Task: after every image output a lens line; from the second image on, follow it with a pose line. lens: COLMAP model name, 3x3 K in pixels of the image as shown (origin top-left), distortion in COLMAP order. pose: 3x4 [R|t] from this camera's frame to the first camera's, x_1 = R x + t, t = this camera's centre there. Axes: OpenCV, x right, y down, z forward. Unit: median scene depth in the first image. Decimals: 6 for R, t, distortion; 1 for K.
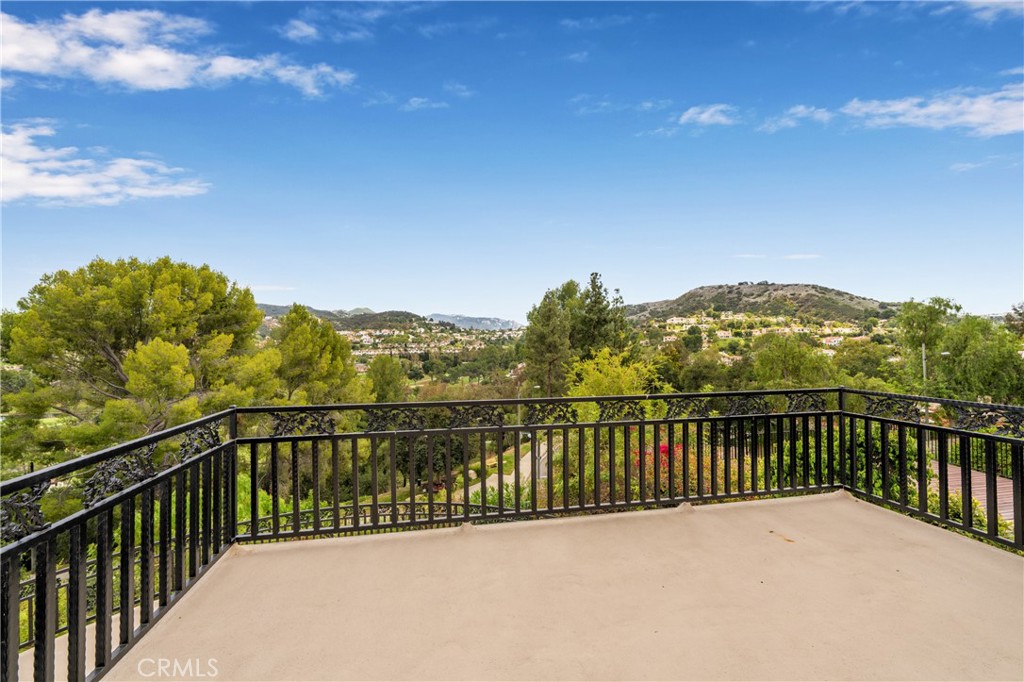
lens RADIAL K [[411.2, 0, 506.7], [0, 411.2, 342.0], [0, 0, 1]] dist [-0.004132, -0.000534]
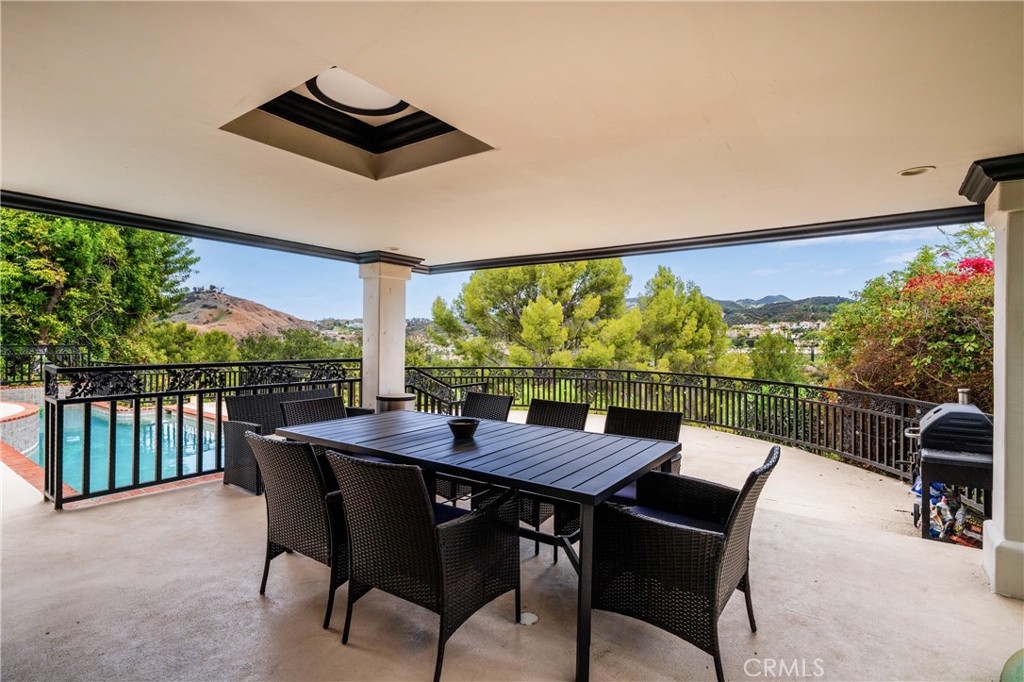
lens RADIAL K [[494.5, 0, 511.9], [0, 494.5, 336.5], [0, 0, 1]] dist [-0.000030, 0.001618]
pose [[0.676022, 0.011573, -0.736791, 0.052664], [-0.016578, 0.999862, 0.000494, 0.042299], [0.736695, 0.011881, 0.676121, -0.007319]]
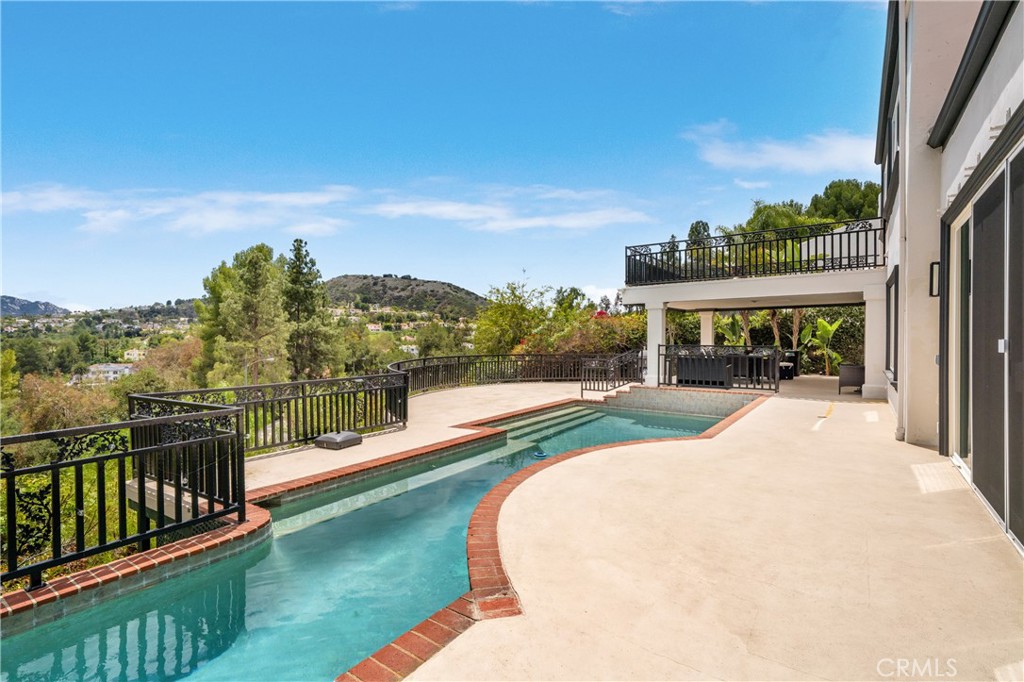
lens RADIAL K [[494.5, 0, 506.0], [0, 494.5, 338.6], [0, 0, 1]] dist [-0.000030, 0.001618]
pose [[0.715580, 0.005680, 0.698507, -0.206689], [-0.004278, 0.999984, -0.003749, 0.045257], [-0.698517, -0.000306, 0.715593, -0.062121]]
